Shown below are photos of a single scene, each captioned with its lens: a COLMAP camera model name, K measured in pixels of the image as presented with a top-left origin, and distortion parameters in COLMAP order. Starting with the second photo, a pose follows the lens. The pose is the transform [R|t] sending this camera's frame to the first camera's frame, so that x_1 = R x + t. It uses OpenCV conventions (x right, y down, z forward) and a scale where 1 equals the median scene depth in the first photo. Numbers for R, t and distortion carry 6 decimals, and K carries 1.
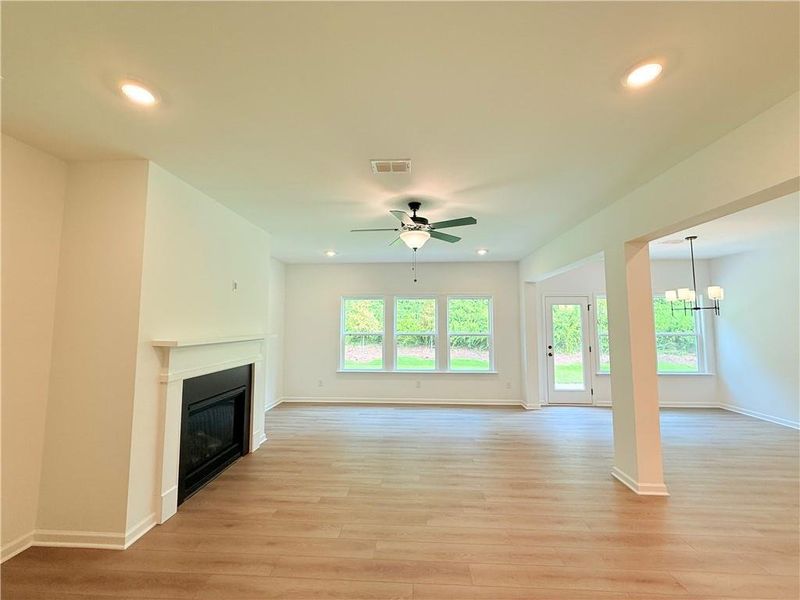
lens RADIAL K [[319.3, 0, 400.0], [0, 319.3, 300.0], [0, 0, 1]] dist [0.000403, 0.000033]
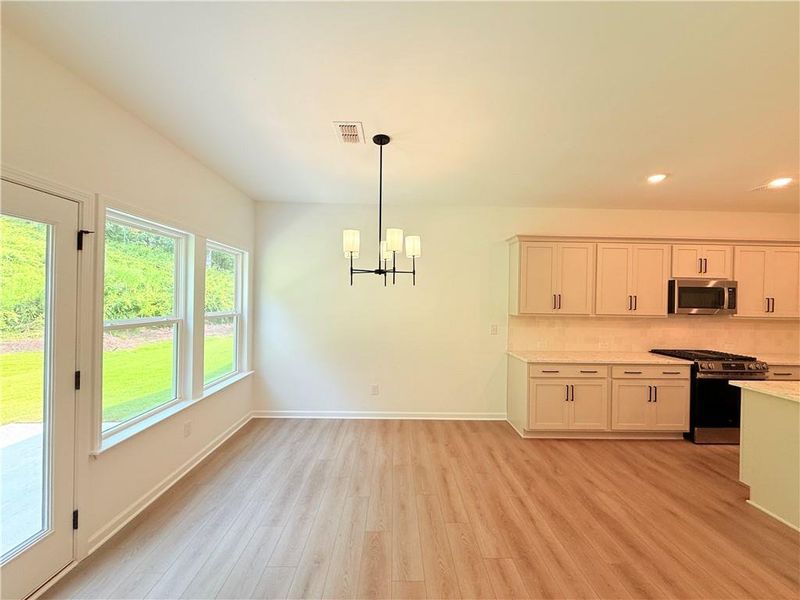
lens RADIAL K [[319.3, 0, 400.0], [0, 319.3, 300.0], [0, 0, 1]] dist [0.000403, 0.000033]
pose [[-0.062272, -0.003252, 0.998054, 0.446576], [-0.090275, 0.995914, -0.002388, 0.083974], [-0.993968, -0.090248, -0.062311, 1.149818]]
